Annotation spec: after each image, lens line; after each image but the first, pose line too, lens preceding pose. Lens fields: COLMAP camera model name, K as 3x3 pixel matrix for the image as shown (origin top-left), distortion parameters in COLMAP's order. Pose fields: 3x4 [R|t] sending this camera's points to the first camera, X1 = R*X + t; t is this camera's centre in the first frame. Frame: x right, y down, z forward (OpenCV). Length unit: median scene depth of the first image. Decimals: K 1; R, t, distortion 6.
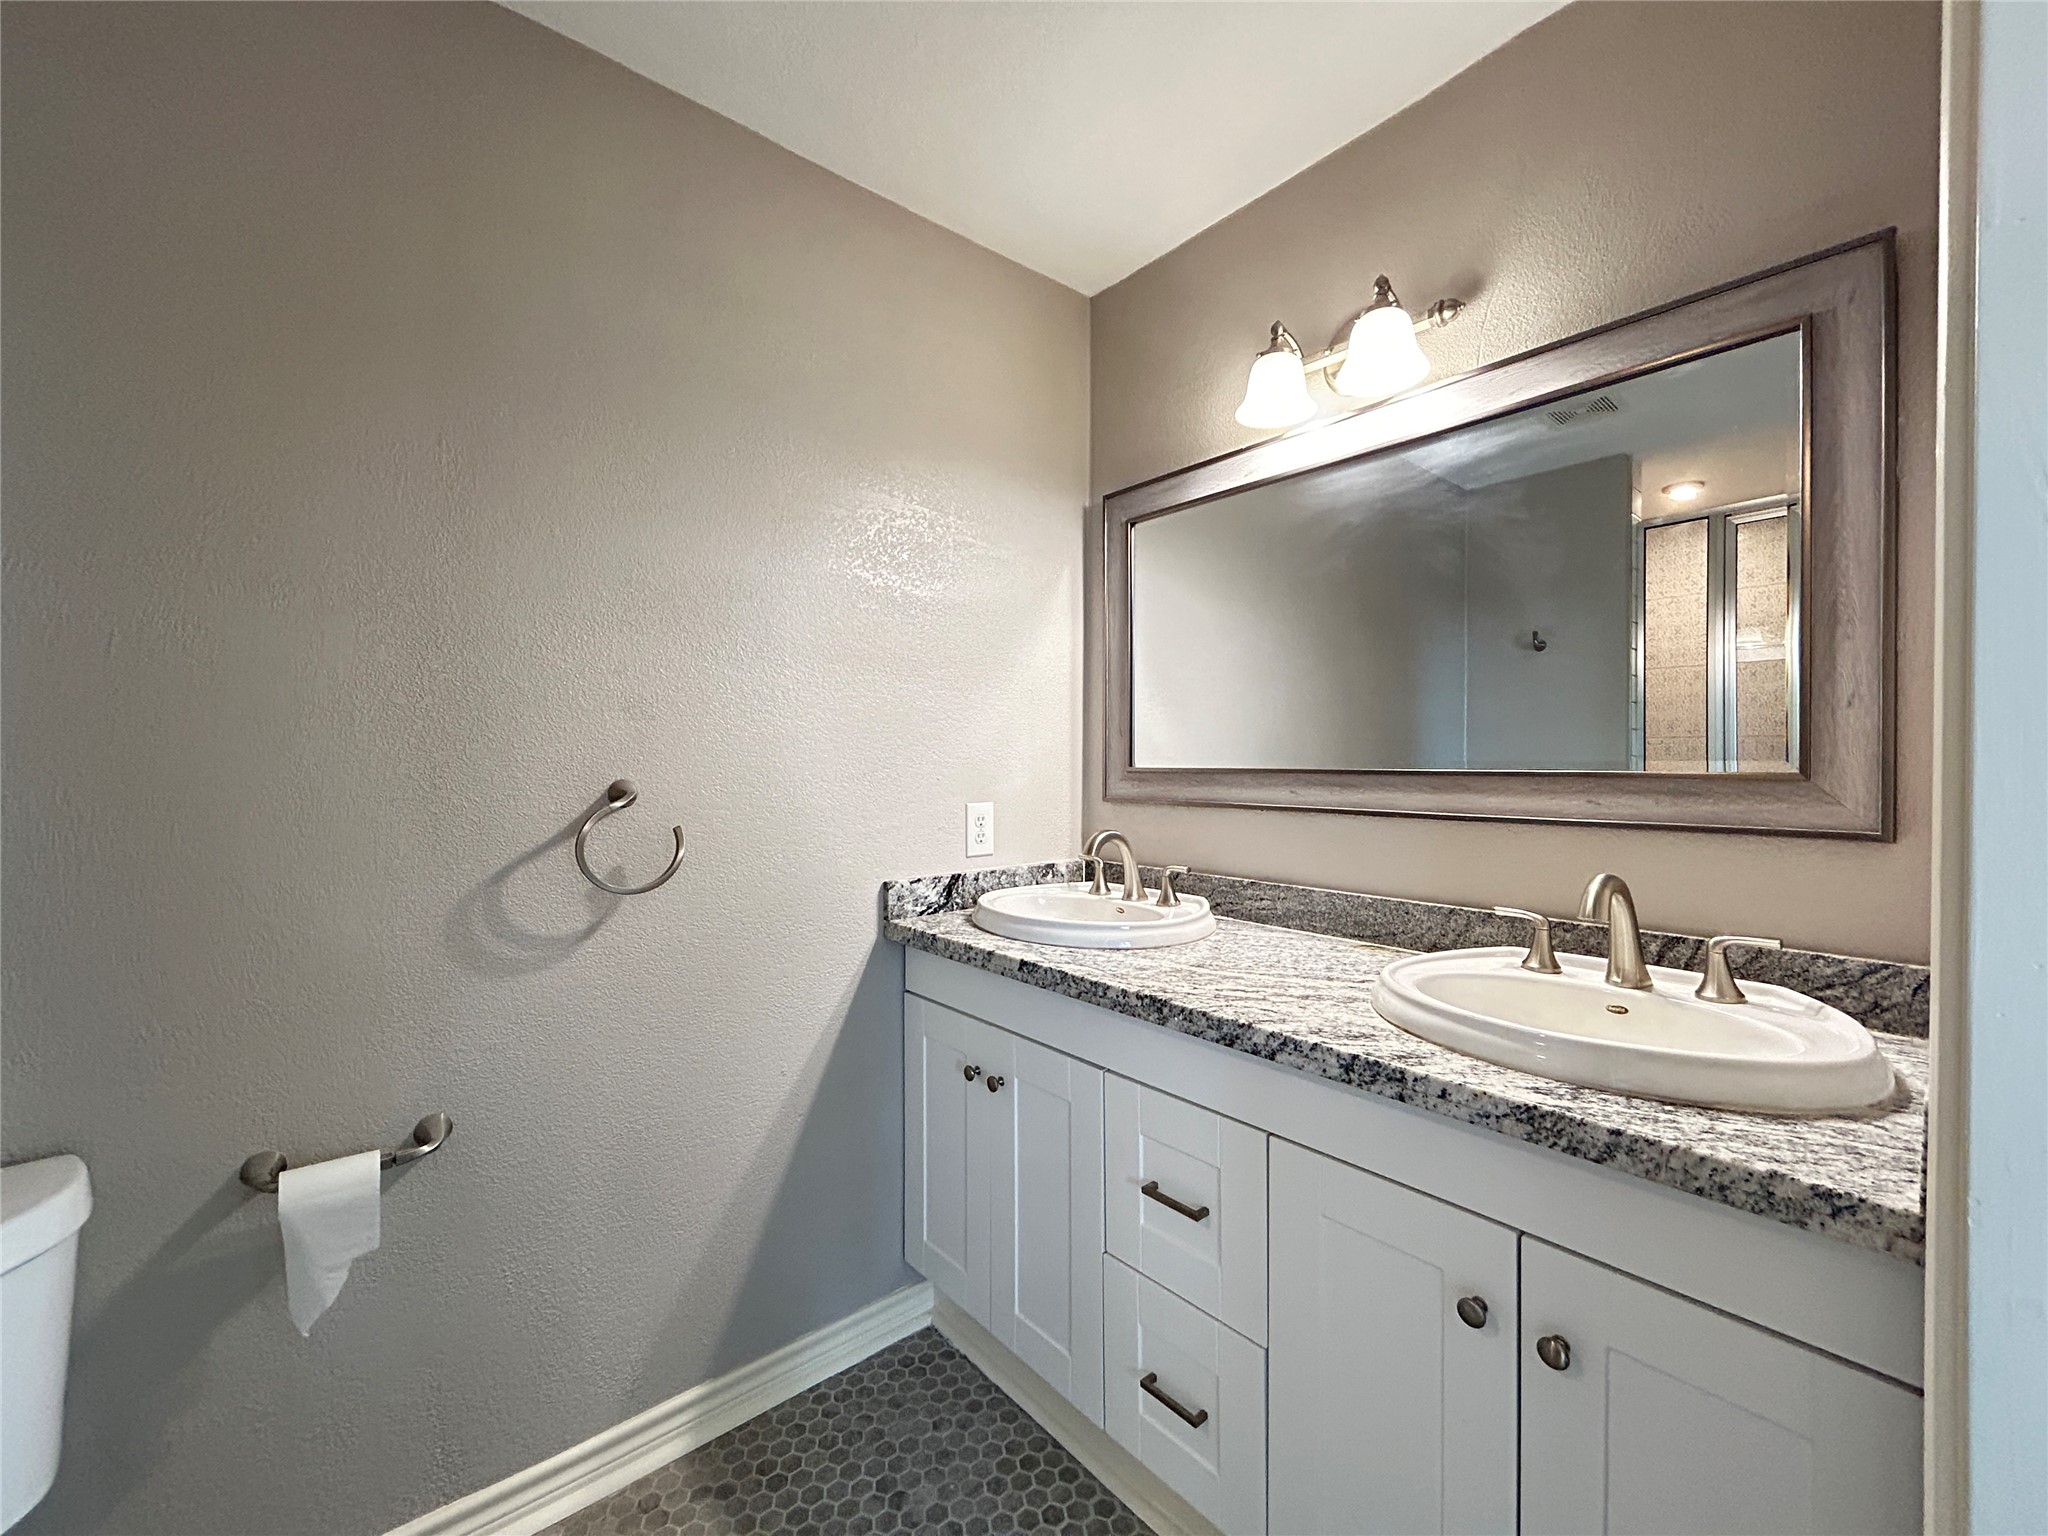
lens RADIAL K [[831.2, 0, 1019.3], [0, 831.2, 760.1], [0, 0, 1]] dist [-0.002936, 0.000010]
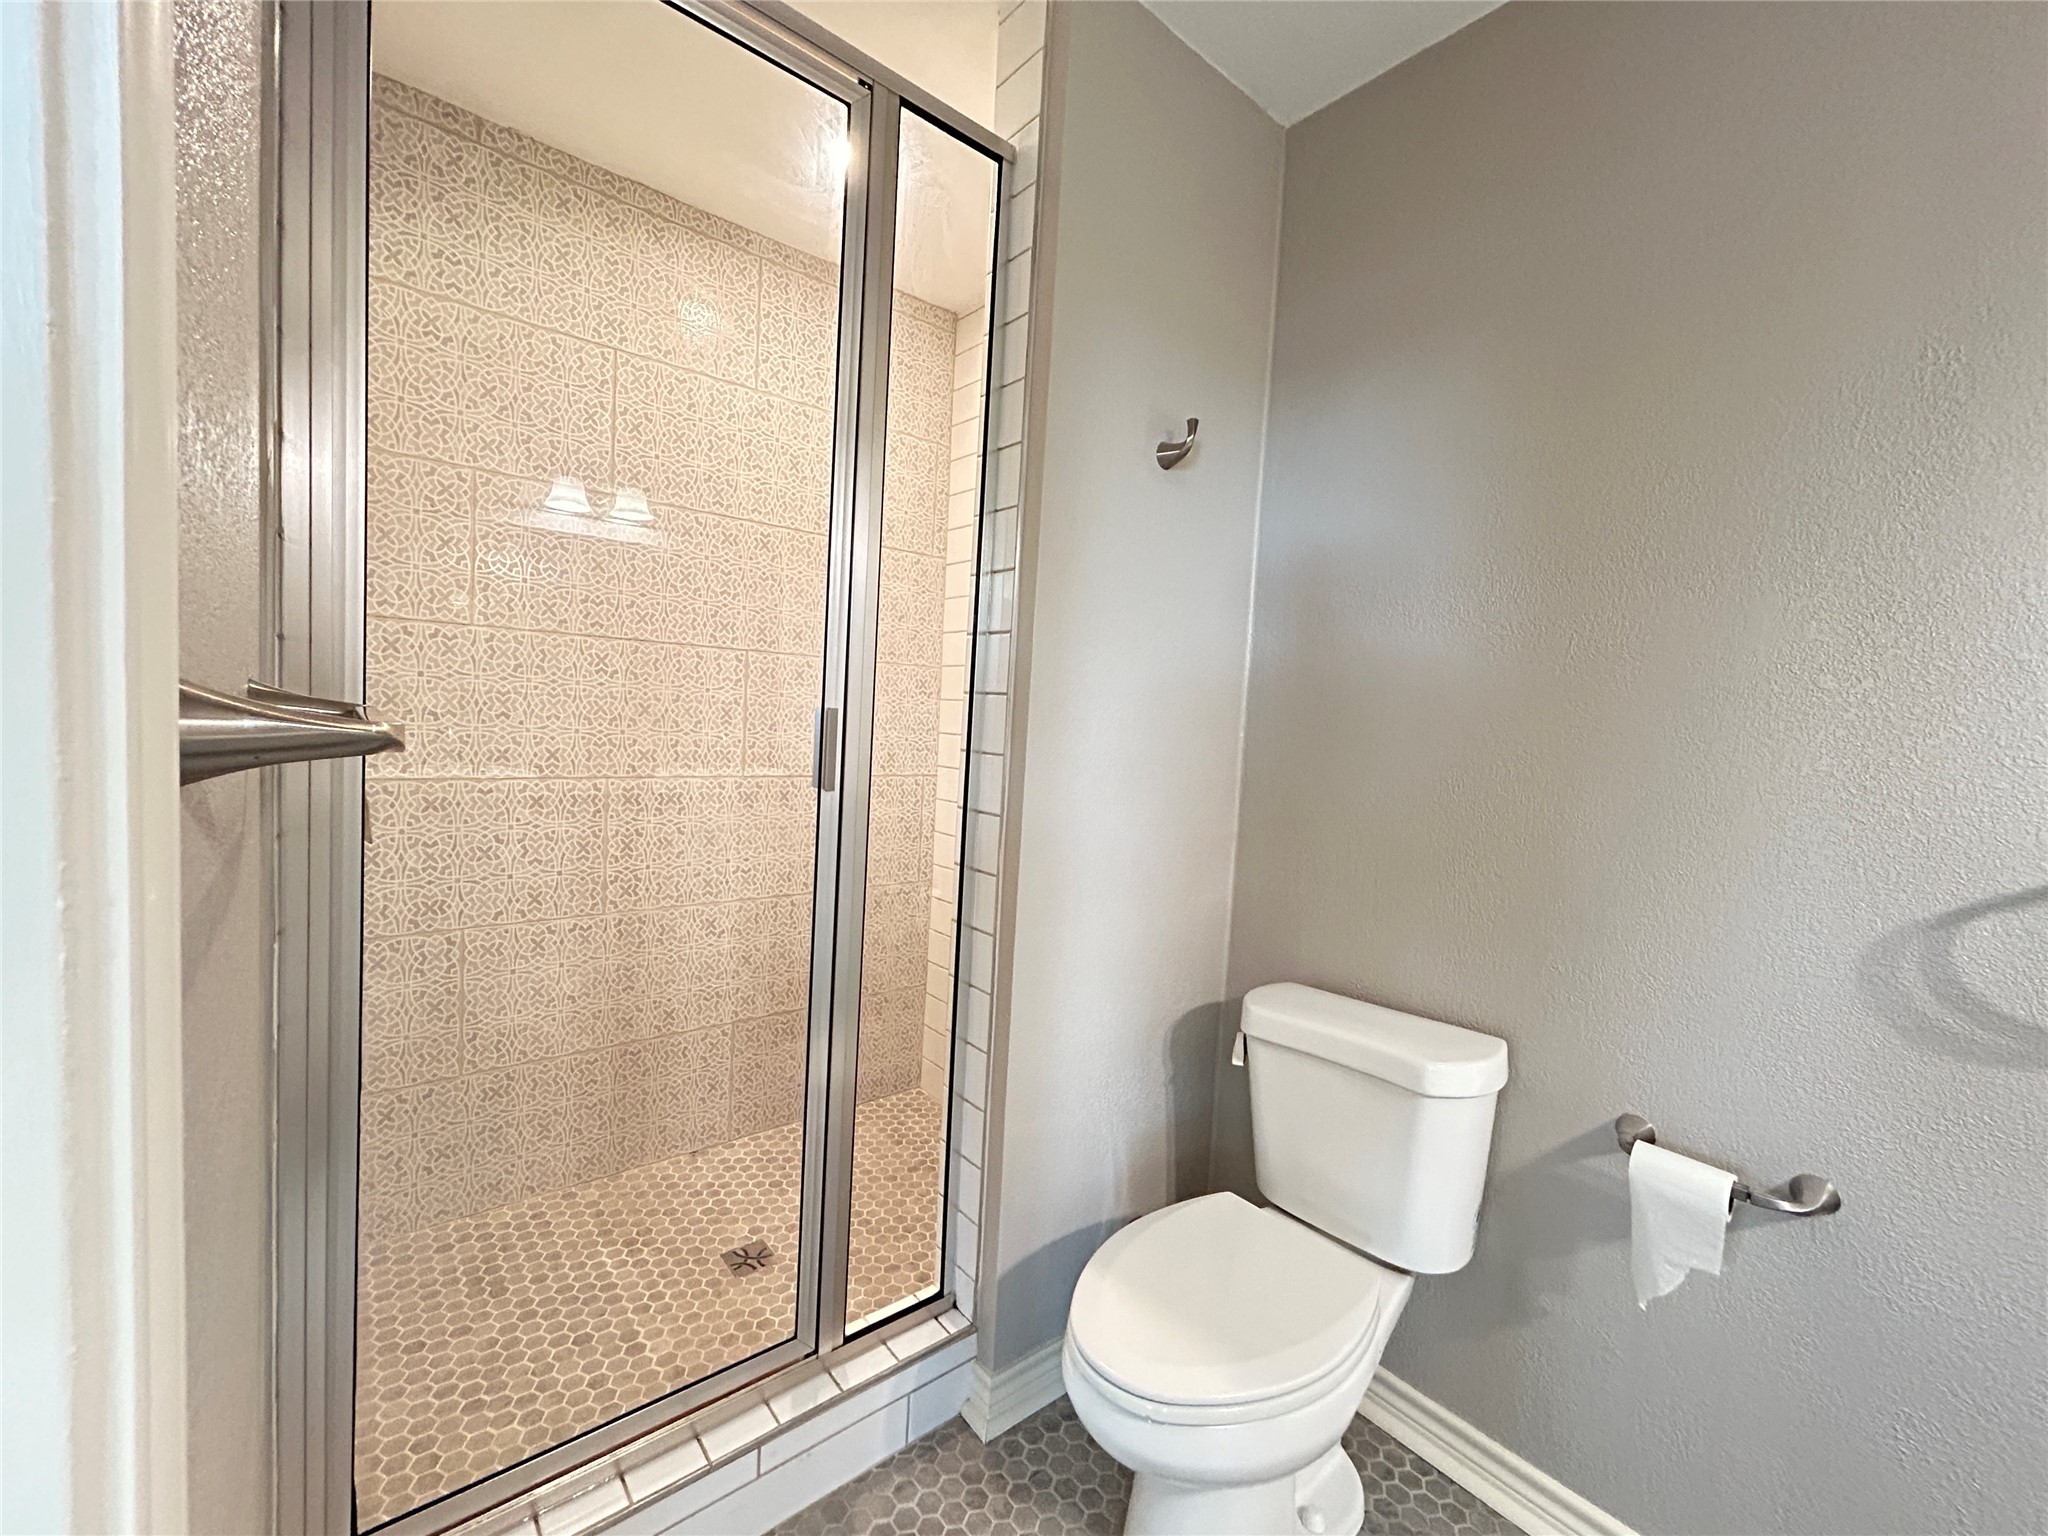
lens RADIAL K [[823.3, 0, 1025.8], [0, 823.3, 762.2], [0, 0, 1]] dist [-0.002239, 0.000037]
pose [[-0.006575, 0.059170, -0.998226, 0.101753], [-0.051404, 0.996908, 0.059431, -0.000361], [0.998656, 0.051704, -0.003513, 0.172471]]
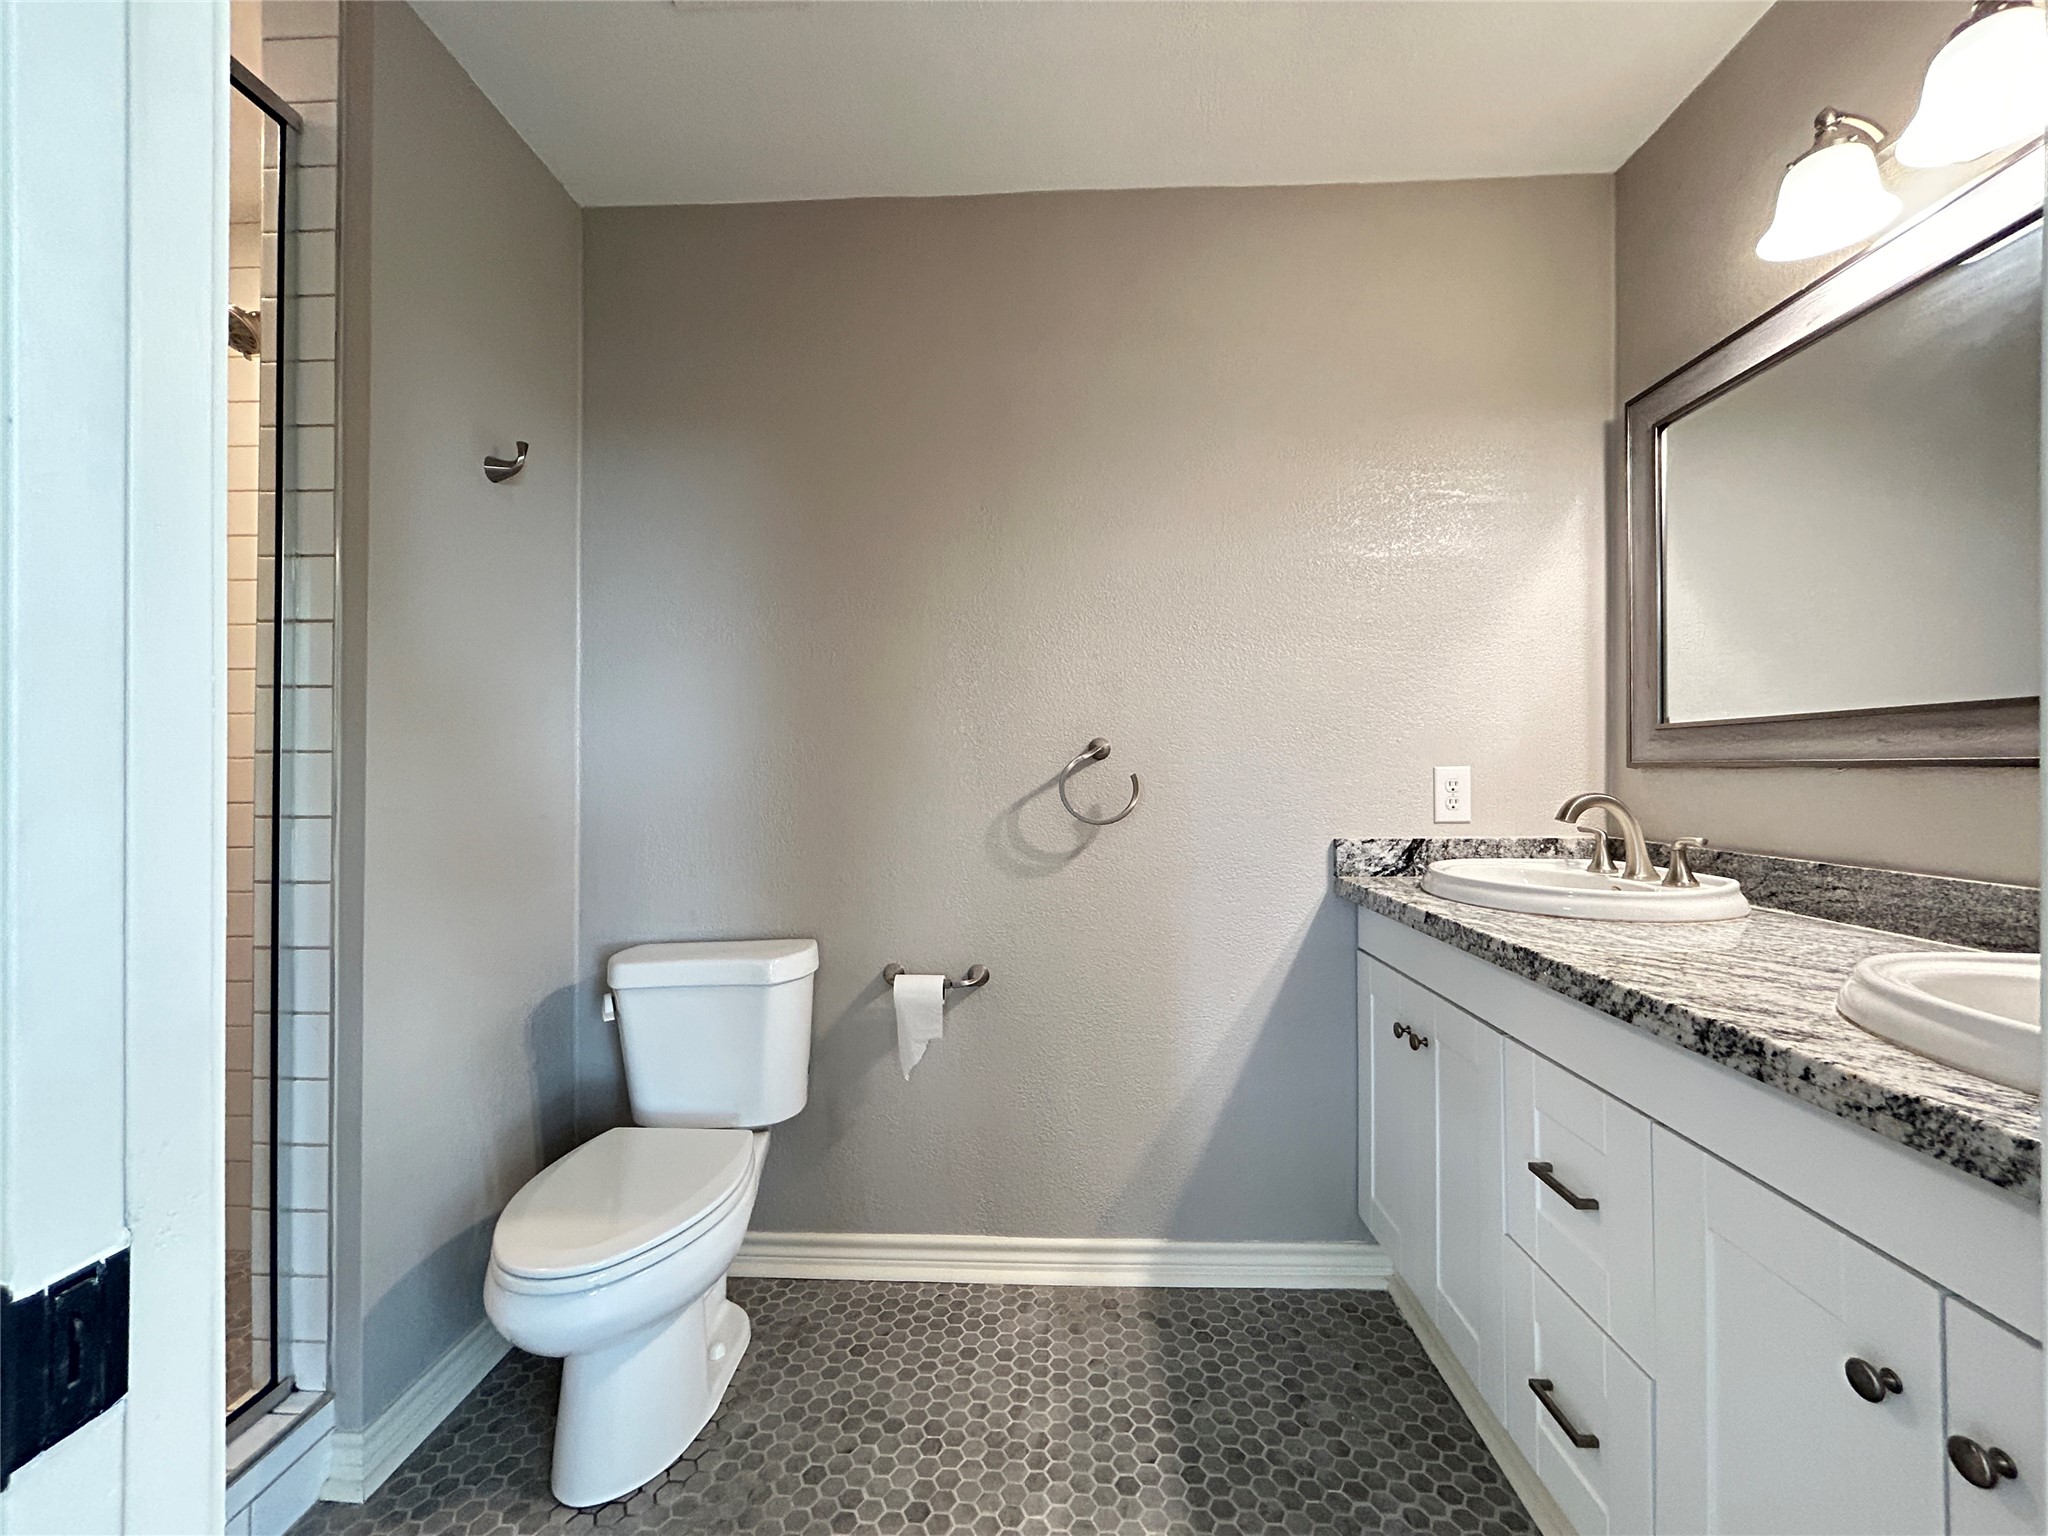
lens RADIAL K [[831.2, 0, 1019.3], [0, 831.2, 760.1], [0, 0, 1]] dist [-0.002936, 0.000010]
pose [[0.740166, -0.009284, -0.672360, 0.328867], [0.002767, 0.999938, -0.010761, 0.078151], [0.672418, 0.006105, 0.740146, -0.042916]]
